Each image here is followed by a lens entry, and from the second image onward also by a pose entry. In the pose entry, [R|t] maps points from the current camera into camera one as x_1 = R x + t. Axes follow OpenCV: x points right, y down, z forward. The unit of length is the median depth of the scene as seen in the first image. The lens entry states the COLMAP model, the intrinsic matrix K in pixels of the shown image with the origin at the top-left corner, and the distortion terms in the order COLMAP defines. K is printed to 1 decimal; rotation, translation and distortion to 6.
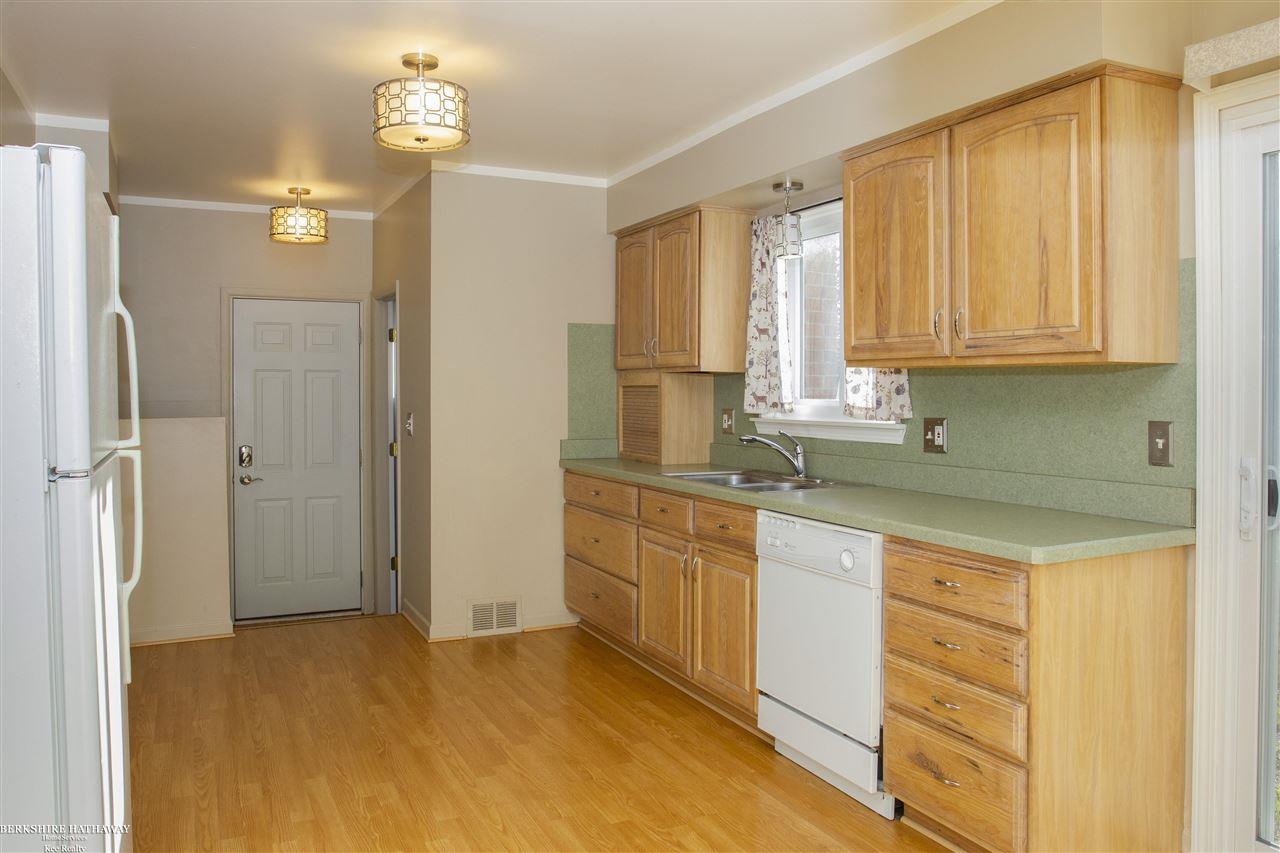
lens RADIAL K [[932.7, 0, 636.5], [0, 932.7, 416.5], [0, 0, 1]] dist [-0.030353, 0.017273]
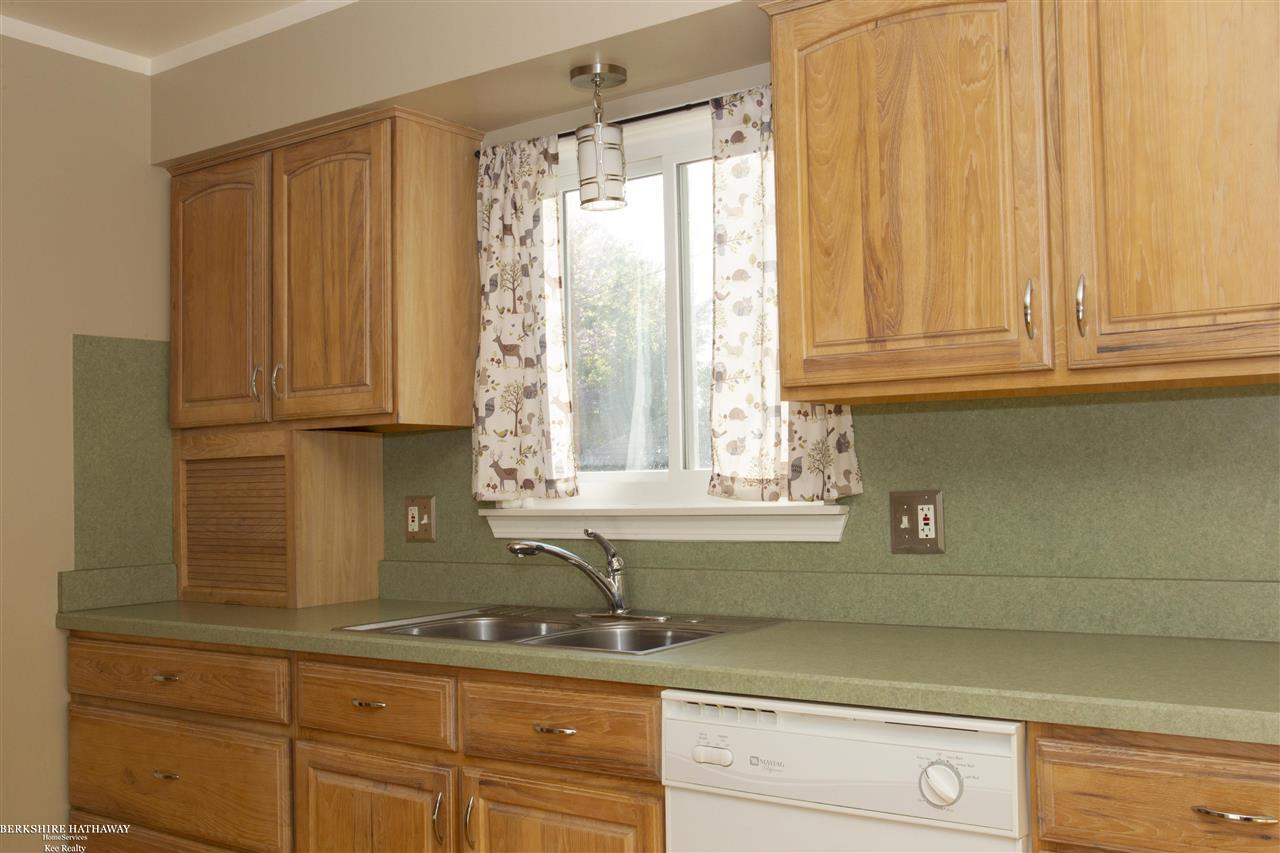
lens RADIAL K [[1215.0, 0, 661.5], [0, 1215.0, 446.9], [0, 0, 1]] dist [-0.018858, 0.000000]
pose [[0.871242, -0.014483, 0.490640, -0.156884], [0.041800, 0.998123, -0.044764, 0.001308], [-0.489070, 0.059509, 0.870212, 0.390792]]
